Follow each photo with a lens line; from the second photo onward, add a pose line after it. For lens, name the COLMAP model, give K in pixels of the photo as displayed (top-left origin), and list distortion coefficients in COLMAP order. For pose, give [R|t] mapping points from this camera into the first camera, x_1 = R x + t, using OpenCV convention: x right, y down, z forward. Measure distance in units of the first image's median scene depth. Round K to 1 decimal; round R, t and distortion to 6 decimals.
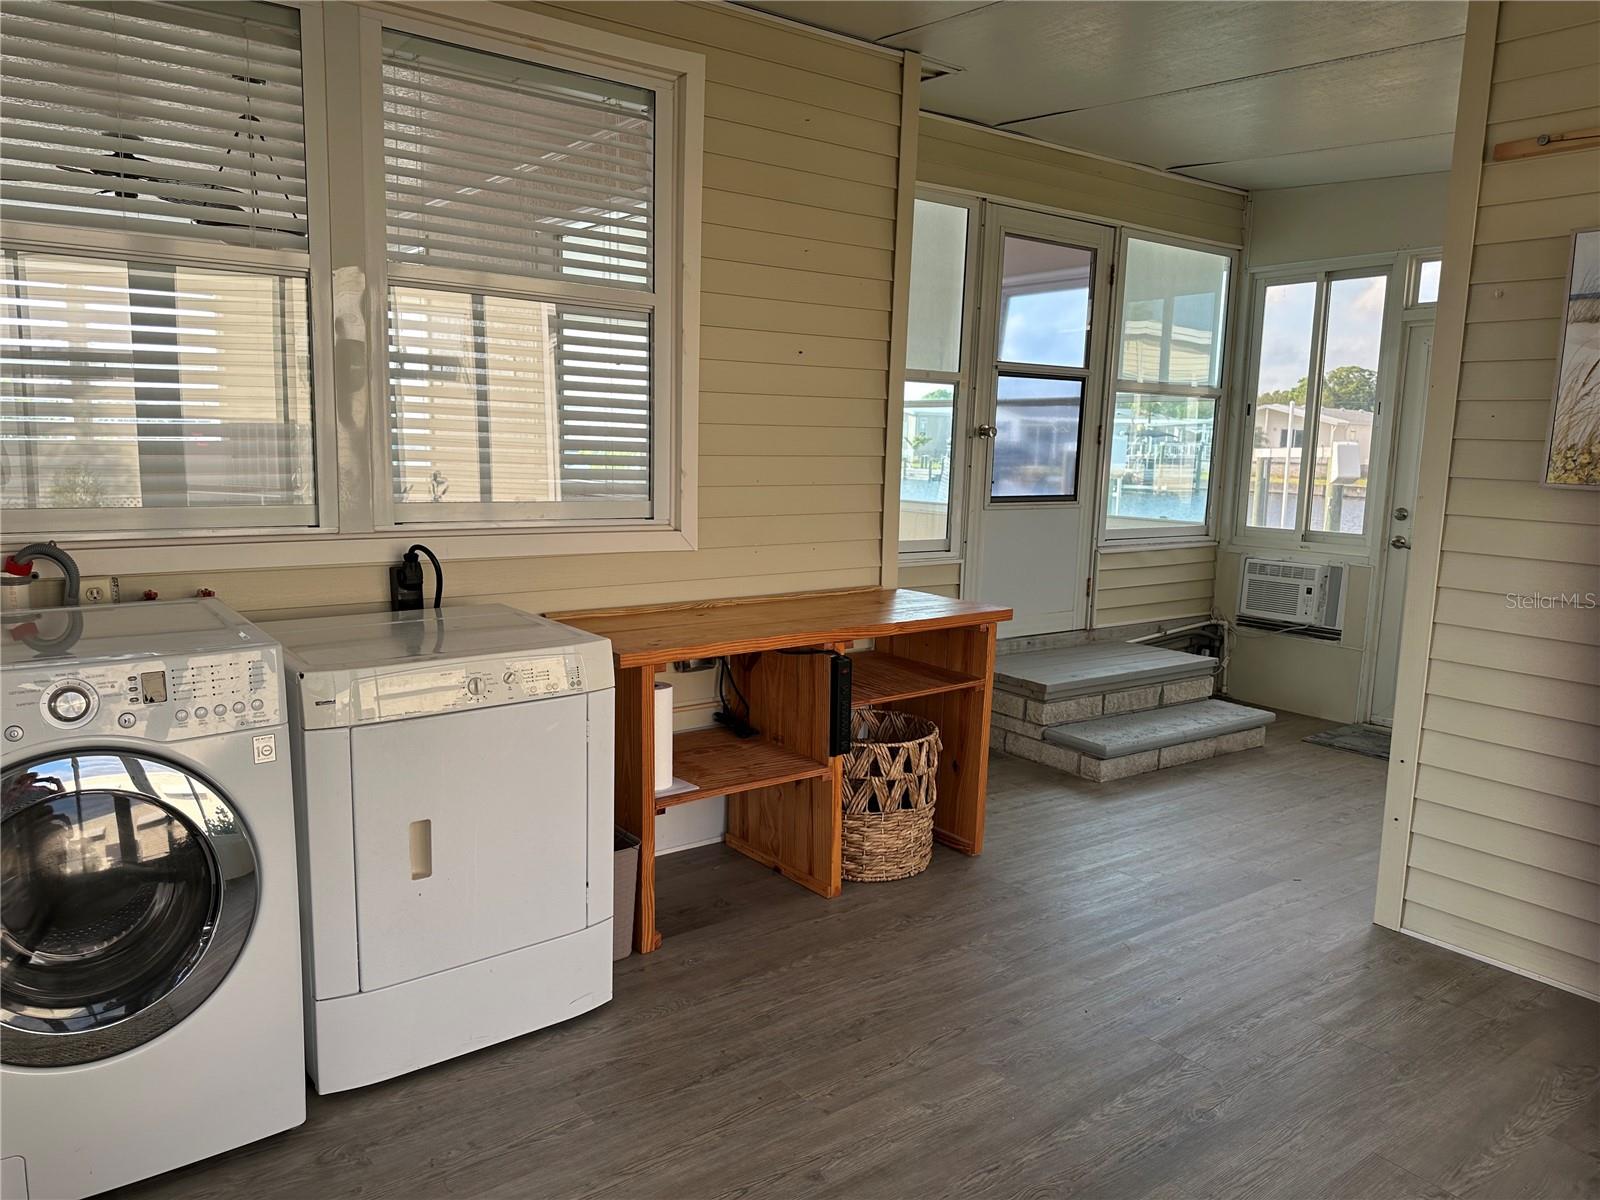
lens RADIAL K [[1141.9, 0, 800.4], [0, 1141.9, 654.8], [0, 0, 1]] dist [0.008106, -0.104742]
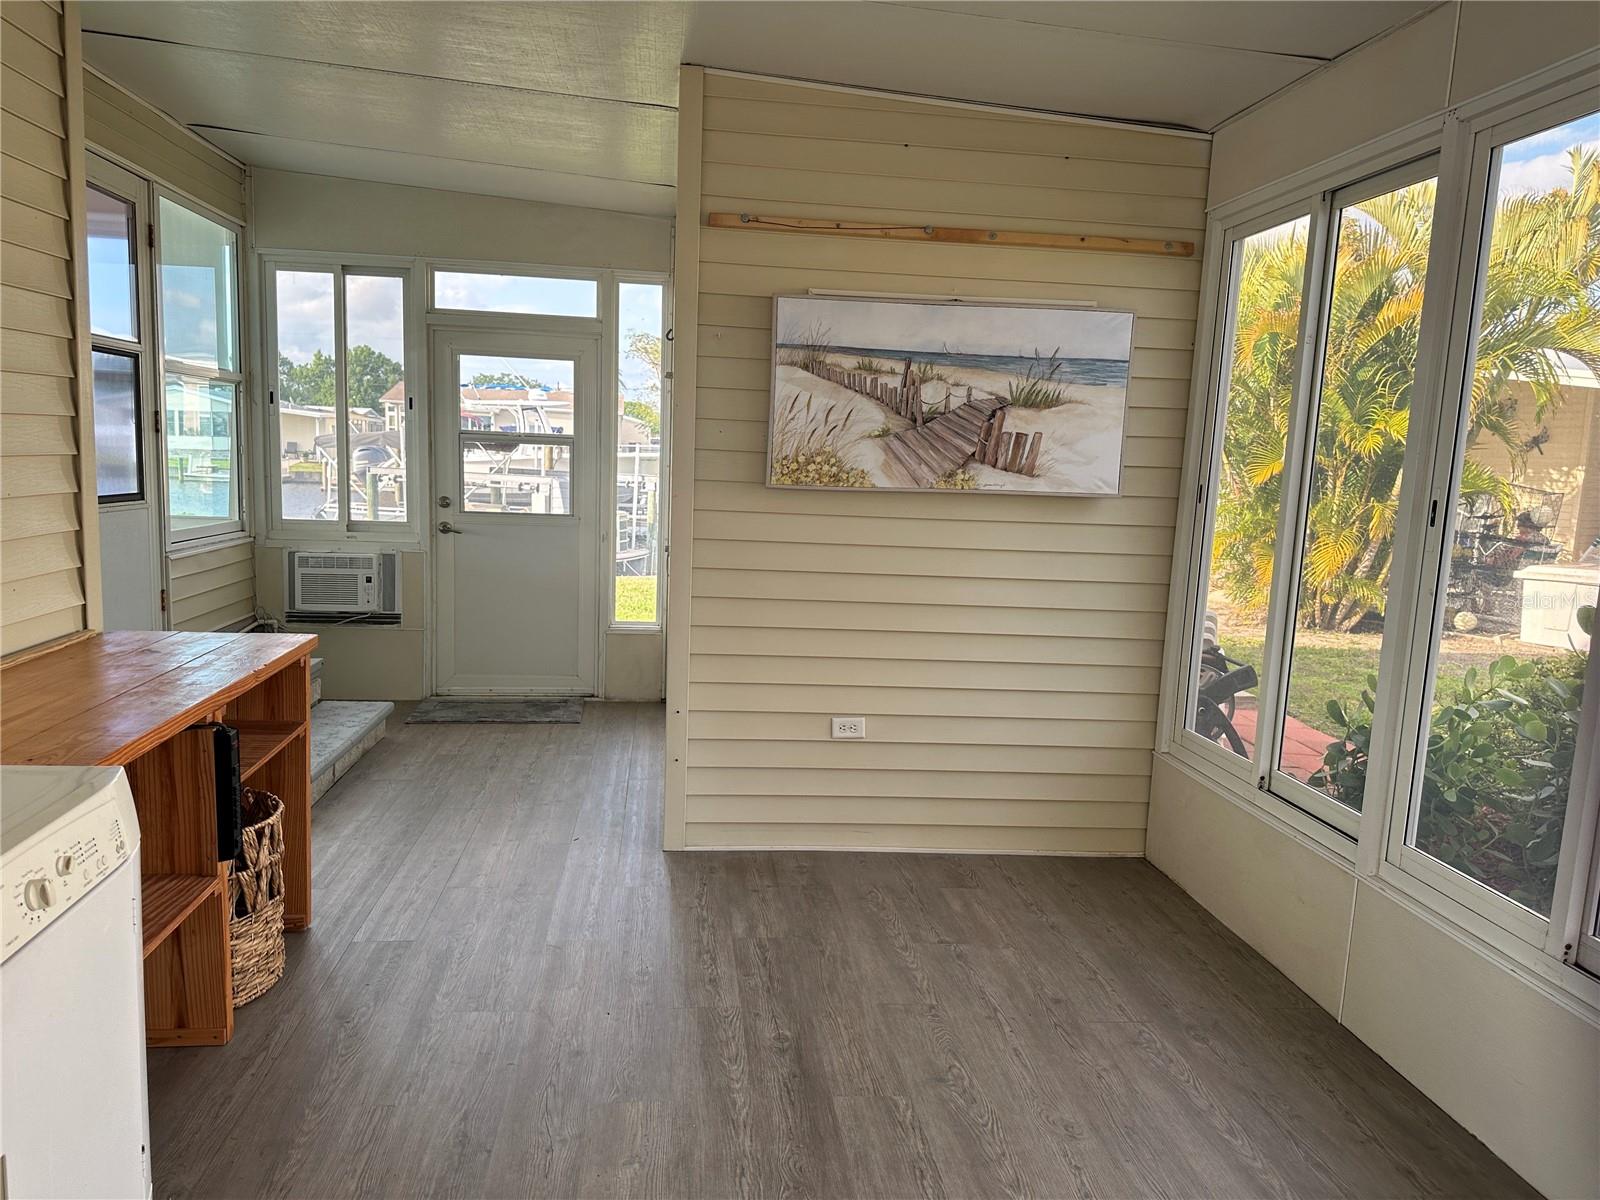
lens RADIAL K [[1122.6, 0, 797.8], [0, 1122.6, 611.2], [0, 0, 1]] dist [0.077395, -0.112585]
pose [[0.449879, -0.121480, 0.884789, -0.298063], [0.129293, 0.989128, 0.070066, -0.051839], [-0.883681, 0.082876, 0.460694, 0.201201]]
